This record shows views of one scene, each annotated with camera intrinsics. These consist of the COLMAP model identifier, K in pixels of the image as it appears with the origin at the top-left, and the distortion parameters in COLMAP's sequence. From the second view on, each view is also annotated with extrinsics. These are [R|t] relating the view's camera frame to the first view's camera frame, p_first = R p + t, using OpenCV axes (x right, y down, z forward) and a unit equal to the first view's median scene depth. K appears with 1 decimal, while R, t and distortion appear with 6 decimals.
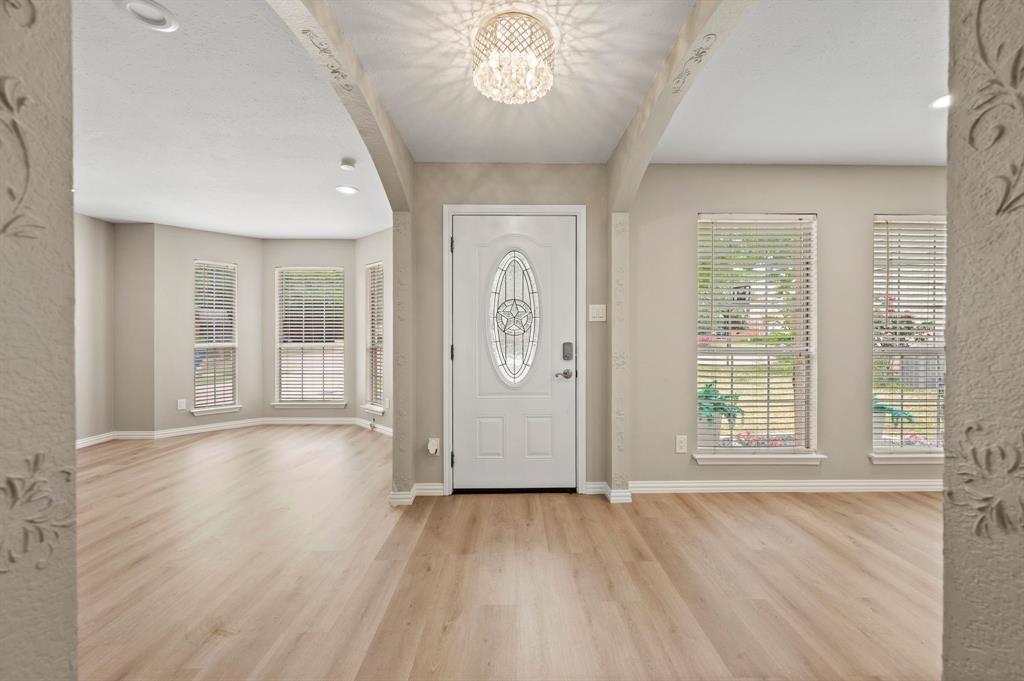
lens RADIAL K [[404.8, 0, 513.7], [0, 404.8, 336.7], [0, 0, 1]] dist [0.002272, -0.001375]
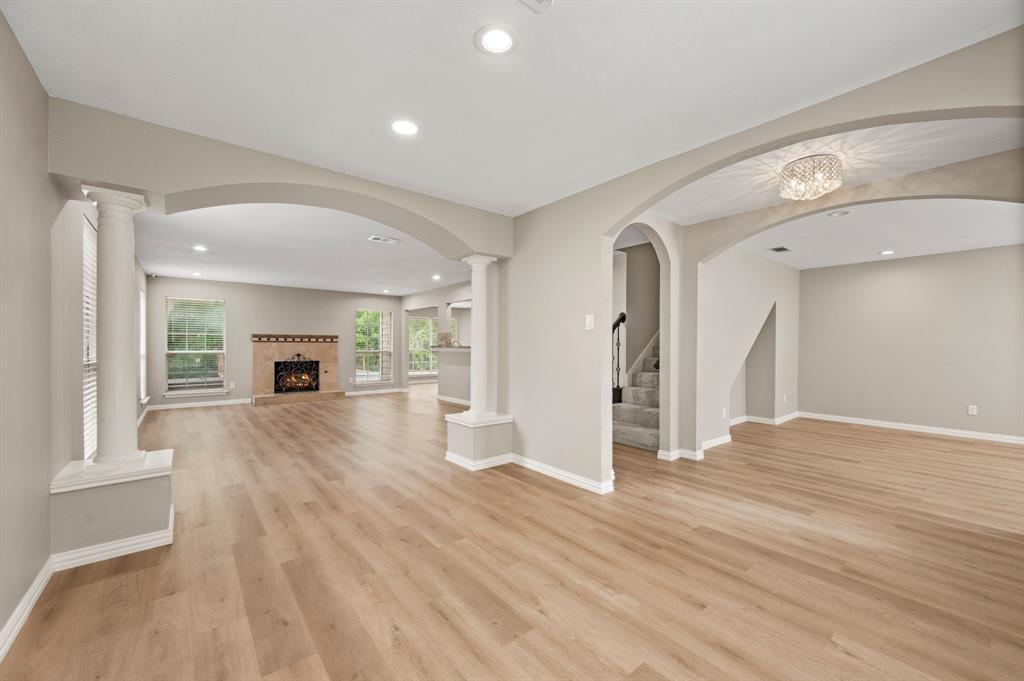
lens RADIAL K [[404.8, 0, 515.5], [0, 404.8, 347.3], [0, 0, 1]] dist [0.002272, -0.001375]
pose [[-0.780805, -0.003039, -0.624768, 1.128396], [-0.011653, 0.999885, 0.009700, -0.000919], [0.624666, 0.014854, -0.780750, 0.898498]]
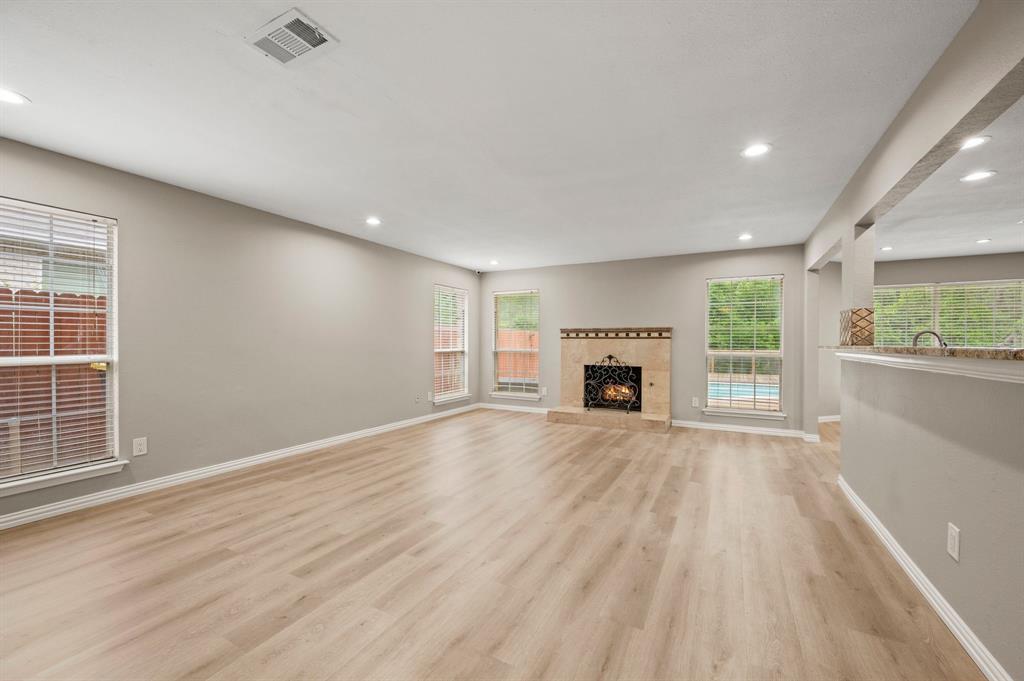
lens RADIAL K [[404.8, 0, 514.4], [0, 404.8, 343.5], [0, 0, 1]] dist [0.002272, -0.001375]
pose [[-0.877319, -0.008444, 0.479833, -0.017198], [-0.001295, 0.999883, 0.015228, 0.003800], [-0.479906, 0.012738, -0.877228, -0.342171]]
